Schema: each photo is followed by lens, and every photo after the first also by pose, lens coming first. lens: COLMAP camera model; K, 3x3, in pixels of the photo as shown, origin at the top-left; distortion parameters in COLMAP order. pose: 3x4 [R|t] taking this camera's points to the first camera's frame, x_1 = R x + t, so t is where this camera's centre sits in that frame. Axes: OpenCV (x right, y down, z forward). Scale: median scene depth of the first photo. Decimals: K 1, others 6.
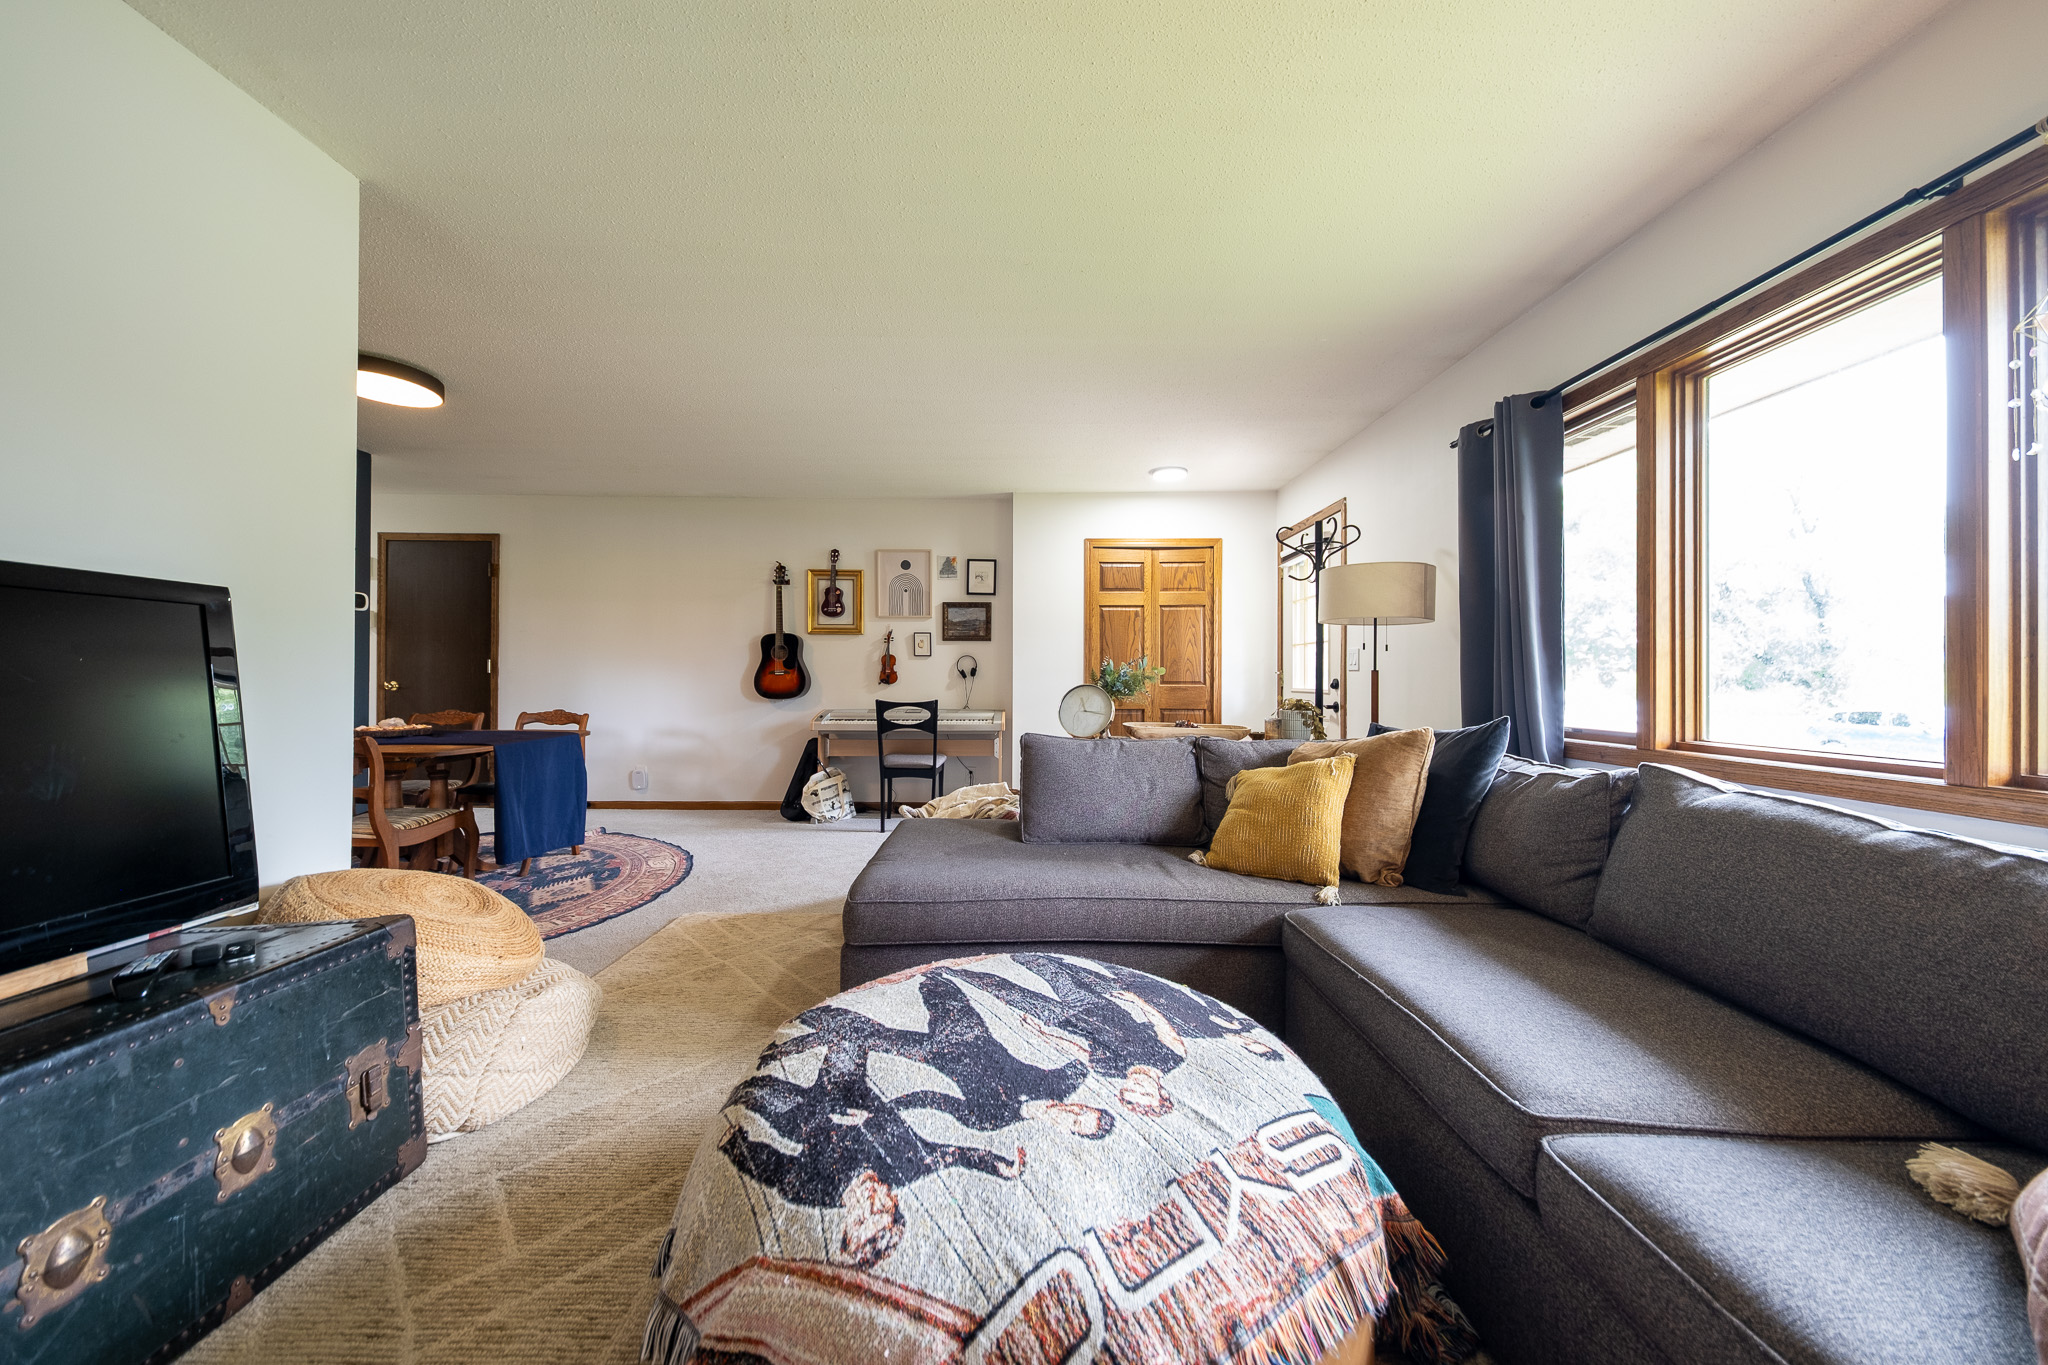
lens RADIAL K [[683.6, 0, 1024.6], [0, 683.6, 672.8], [0, 0, 1]] dist [-0.003687, -0.000720]
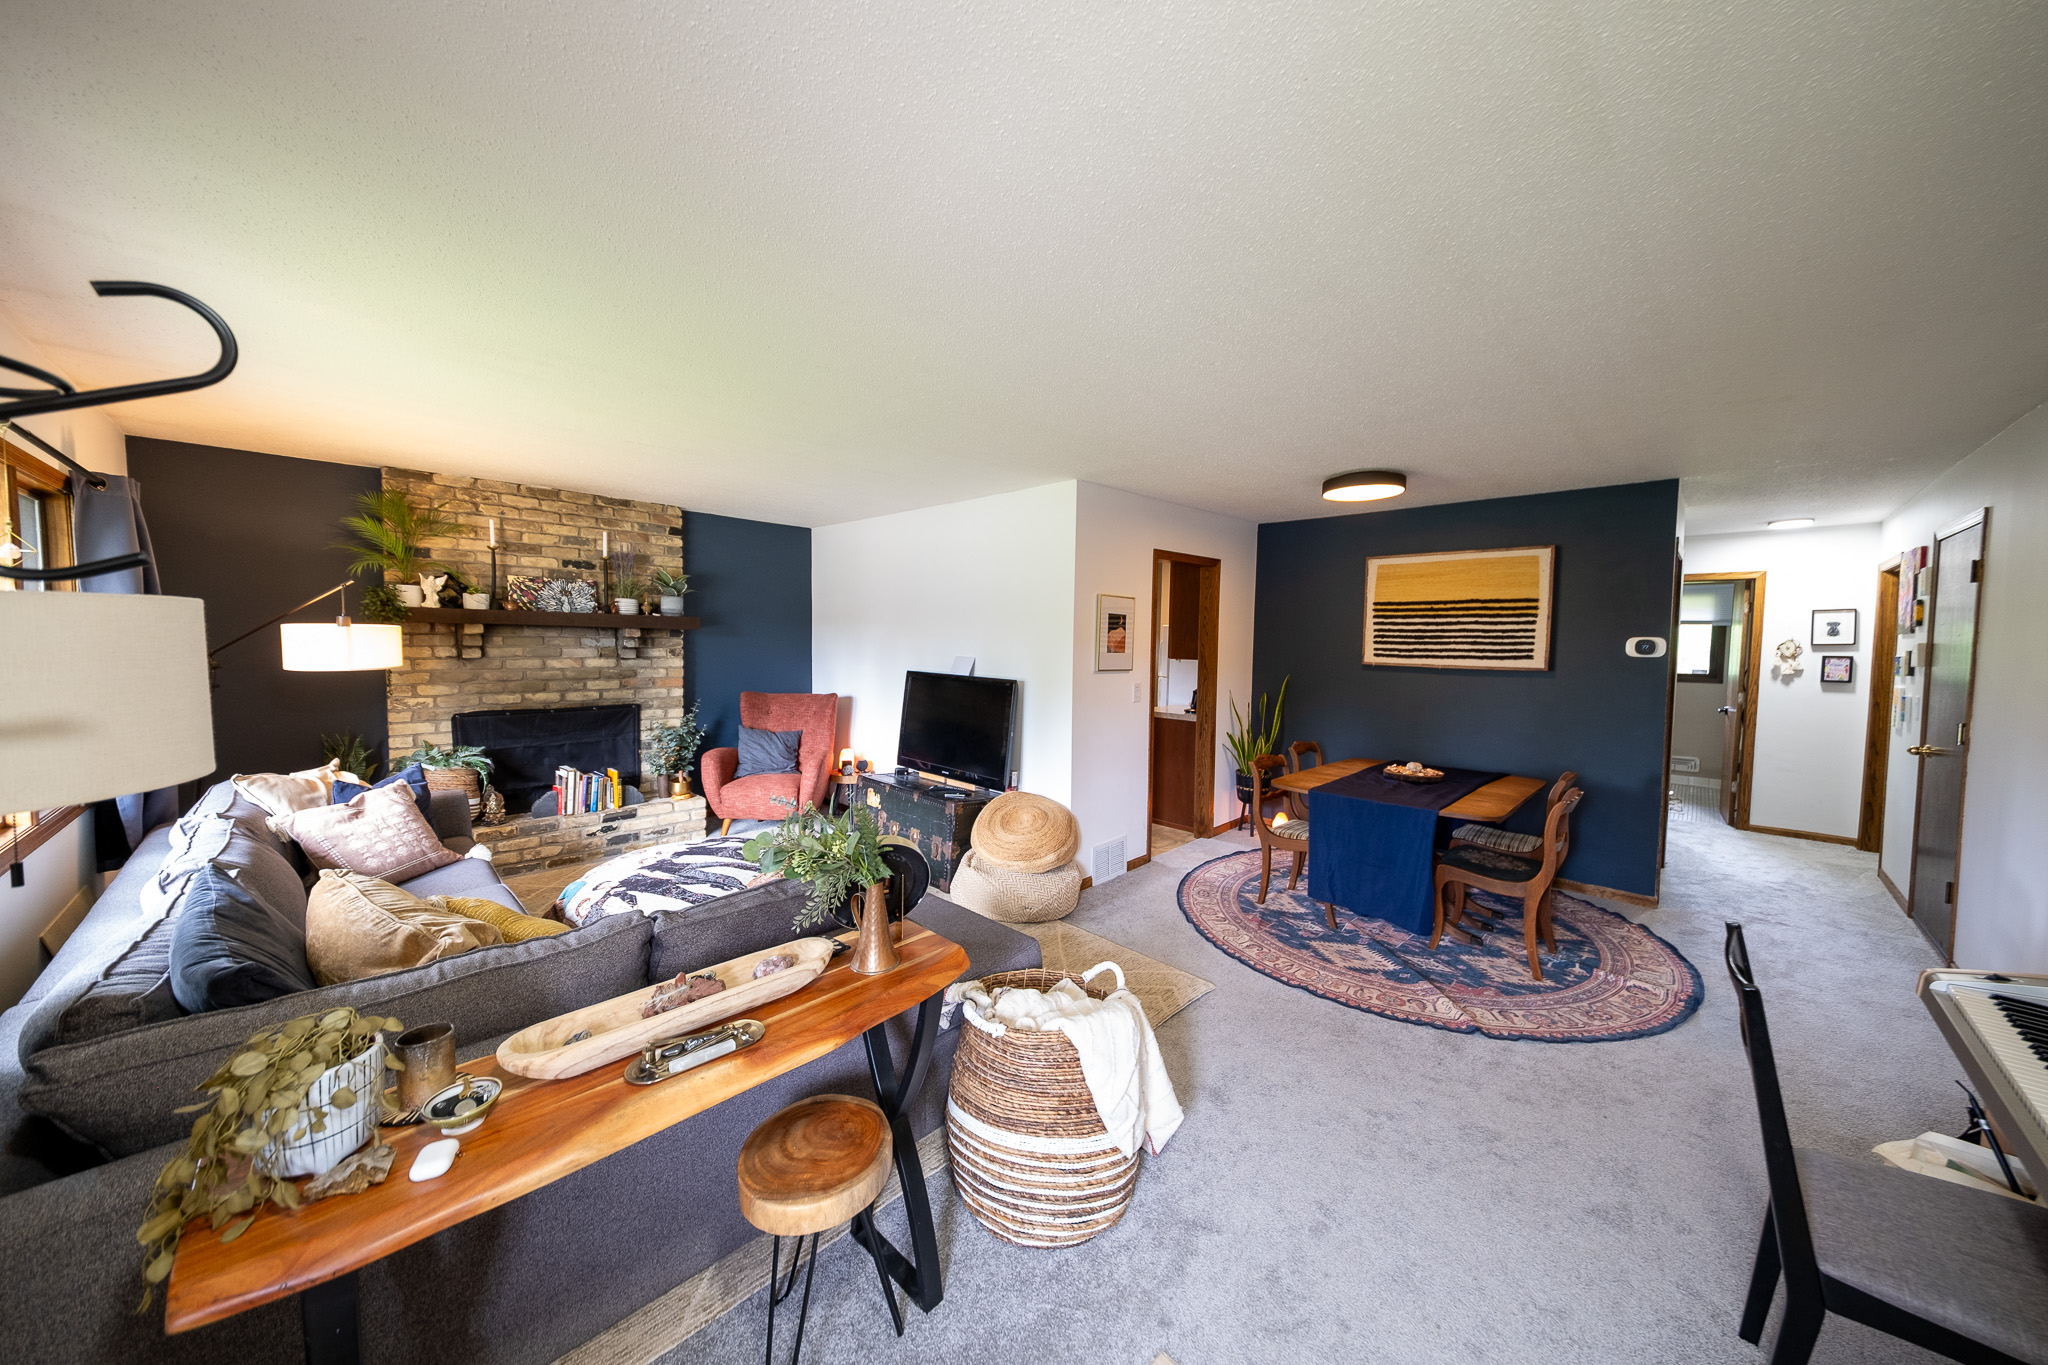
lens RADIAL K [[683.6, 0, 1007.1], [0, 683.6, 677.3], [0, 0, 1]] dist [-0.003687, -0.000720]
pose [[-0.717553, 0.021074, -0.696185, 0.226908], [-0.016198, 0.998767, 0.046929, -0.075419], [0.696316, 0.044951, -0.716326, 0.853407]]
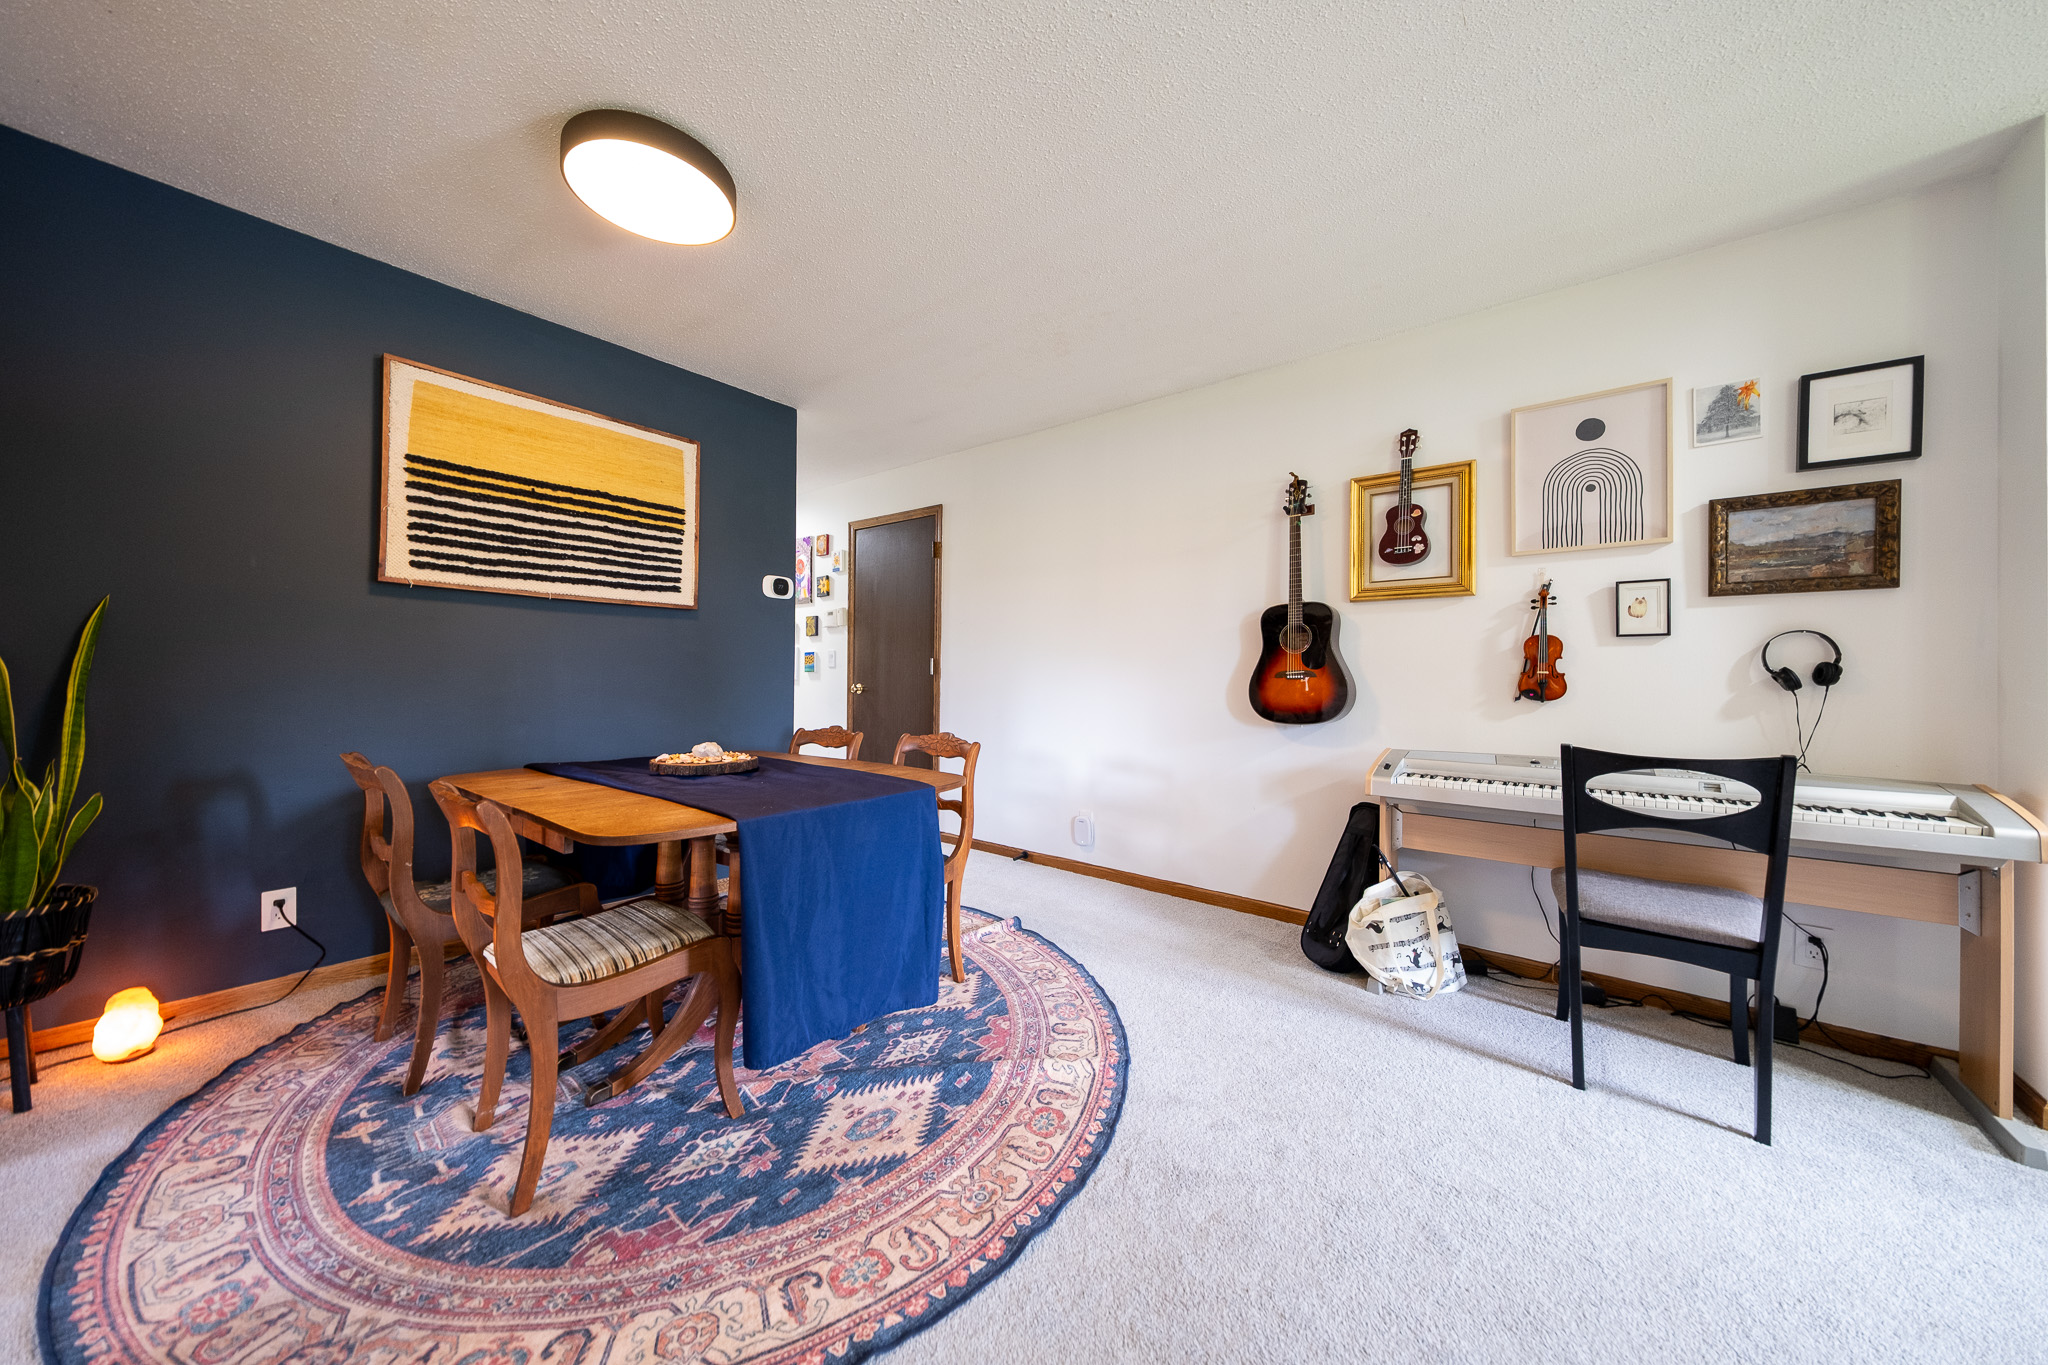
lens RADIAL K [[683.6, 0, 1028.6], [0, 683.6, 674.3], [0, 0, 1]] dist [-0.003687, -0.000720]
pose [[0.780765, -0.000070, -0.624825, -0.183538], [-0.004254, 0.999976, -0.005429, 0.003019], [0.624811, 0.006897, 0.780746, 0.438412]]
